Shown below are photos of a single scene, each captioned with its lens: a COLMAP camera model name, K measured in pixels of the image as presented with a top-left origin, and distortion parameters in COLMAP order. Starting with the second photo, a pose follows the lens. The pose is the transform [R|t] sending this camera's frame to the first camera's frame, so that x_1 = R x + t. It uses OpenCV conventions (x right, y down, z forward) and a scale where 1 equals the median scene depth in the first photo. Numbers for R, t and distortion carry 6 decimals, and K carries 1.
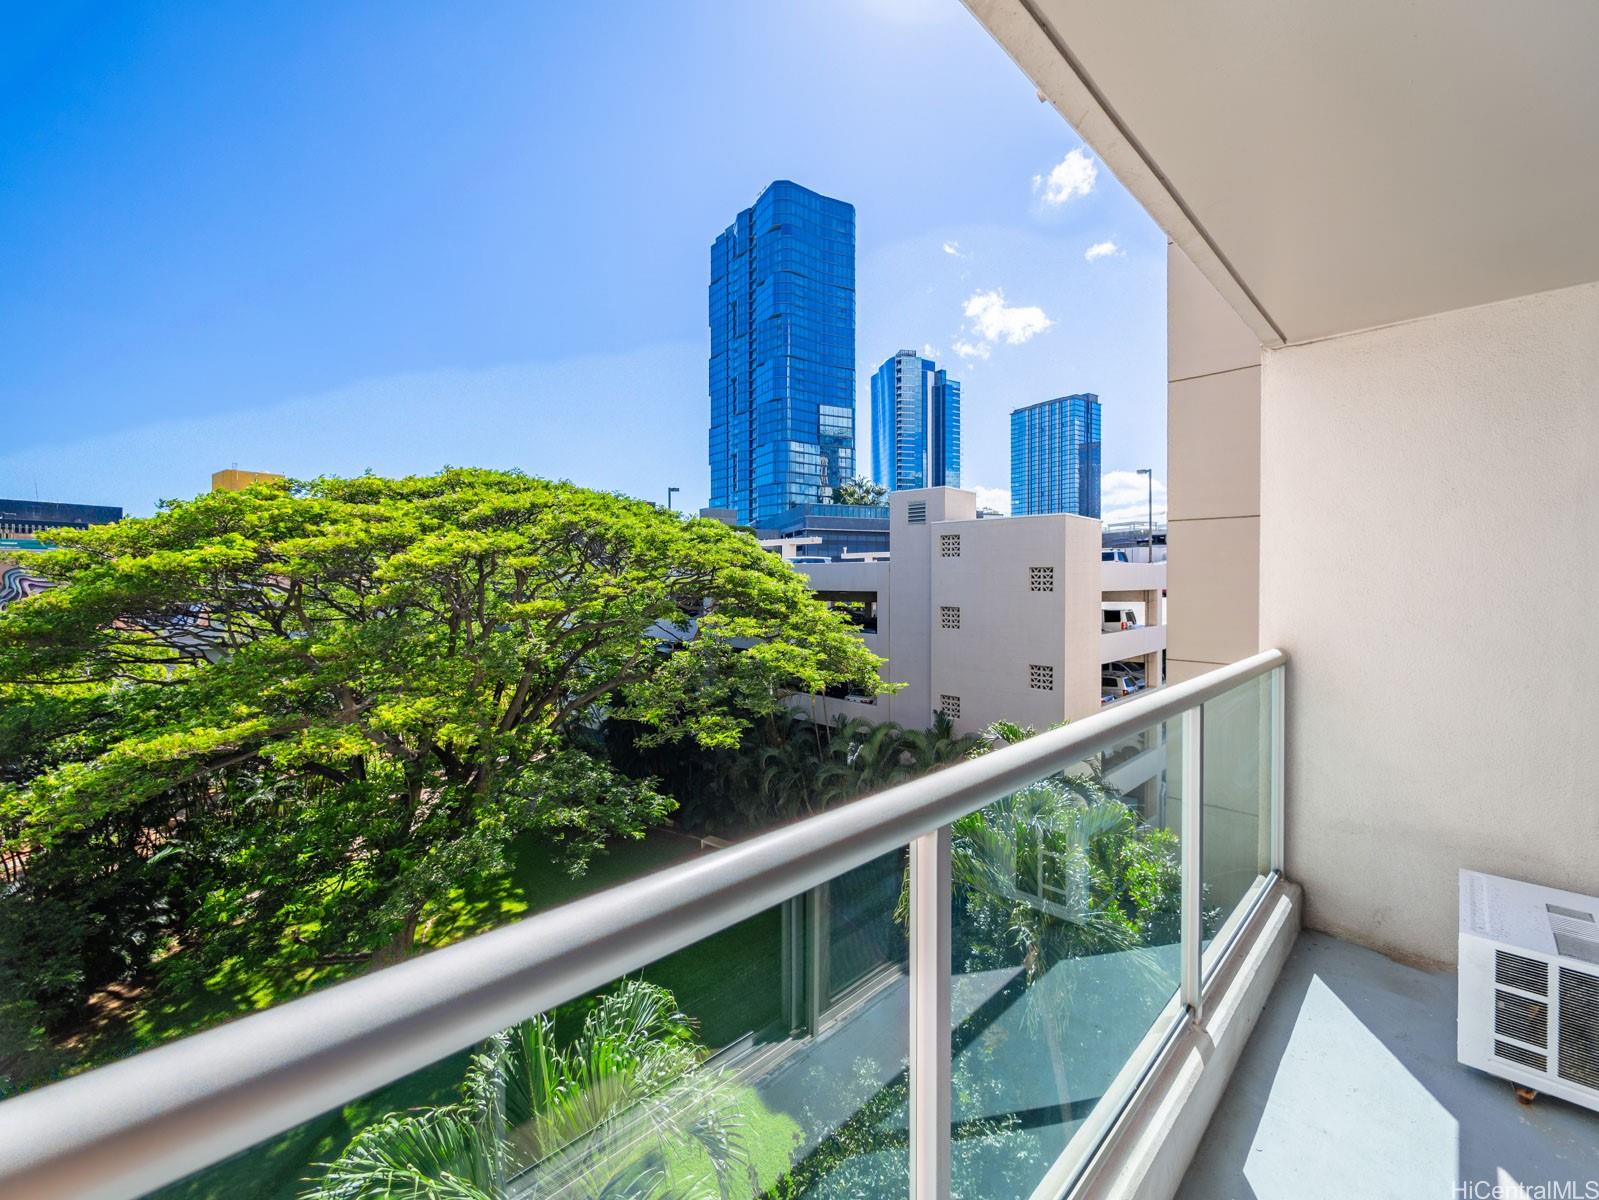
lens RADIAL K [[664.3, 0, 796.2], [0, 664.3, 587.6], [0, 0, 1]] dist [-0.006516, 0.000689]
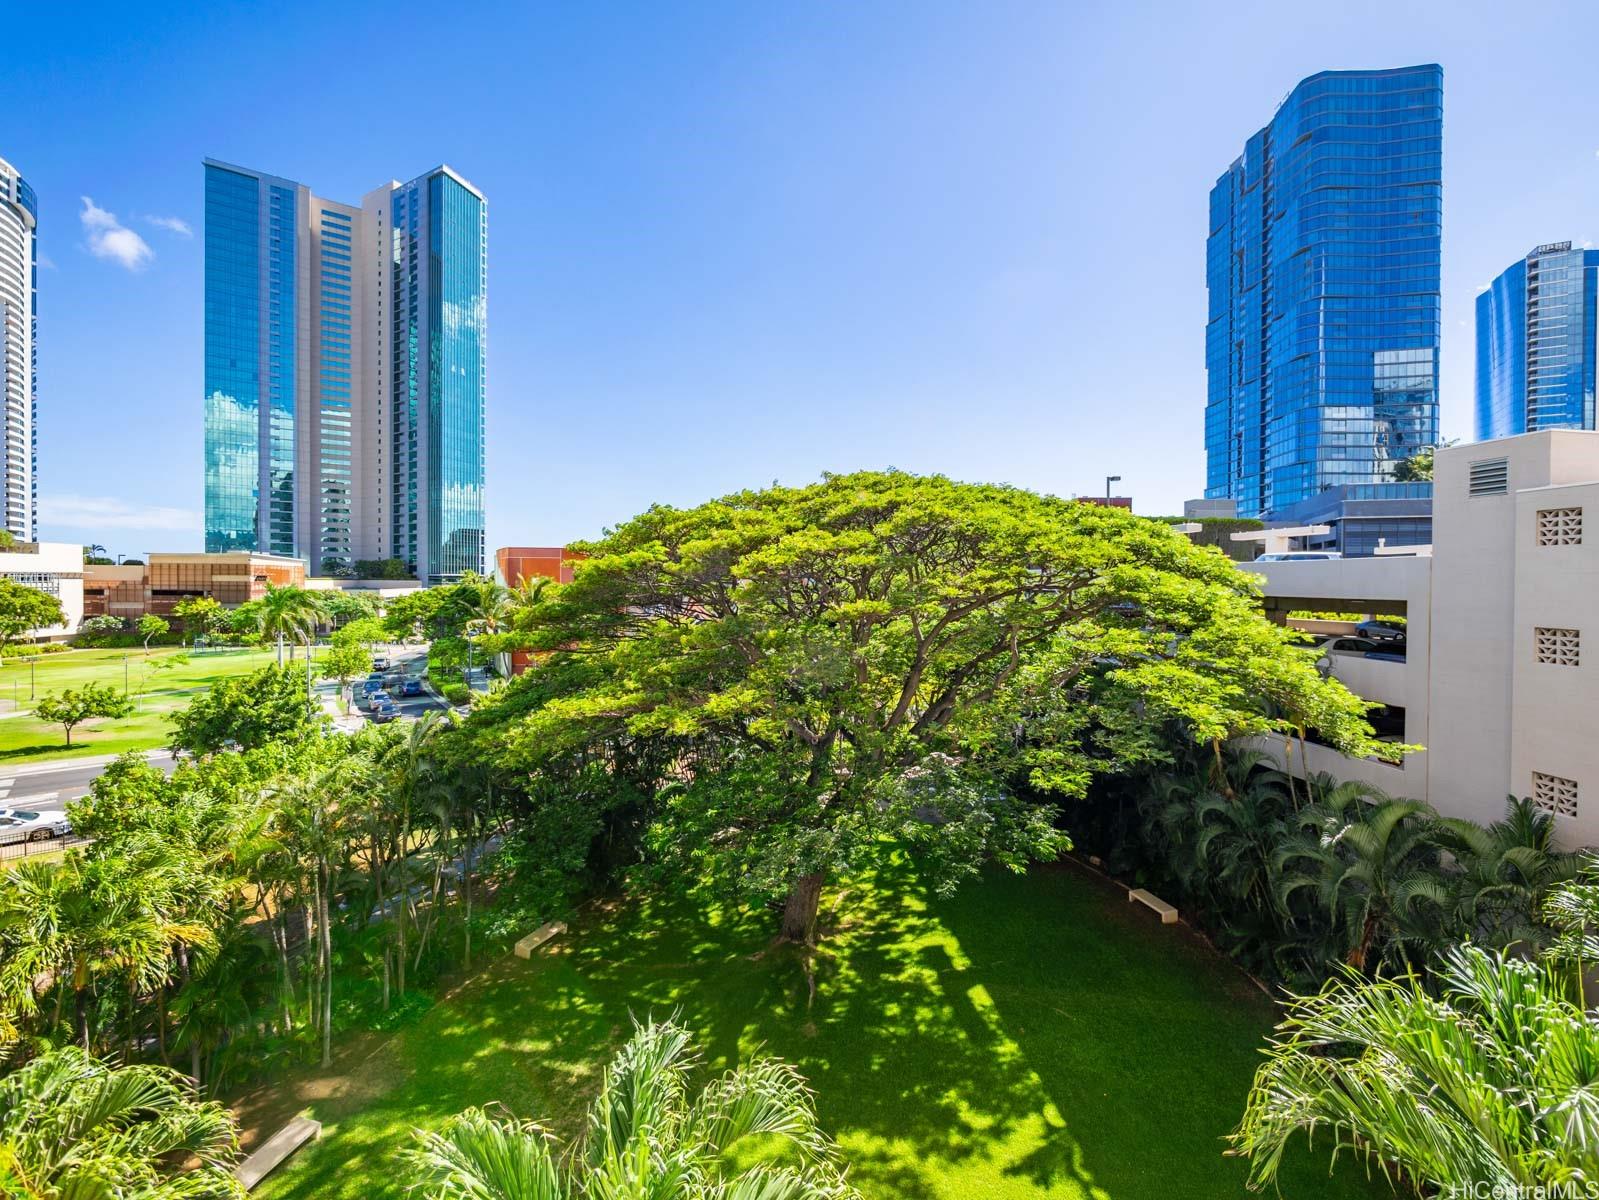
lens RADIAL K [[666.1, 0, 803.3], [0, 666.1, 589.6], [0, 0, 1]] dist [-0.003579, 0.000291]
pose [[0.778499, 0.012860, -0.627514, 0.077517], [-0.013920, 0.999898, 0.003223, 0.001186], [0.627491, 0.006226, 0.778599, 0.105130]]
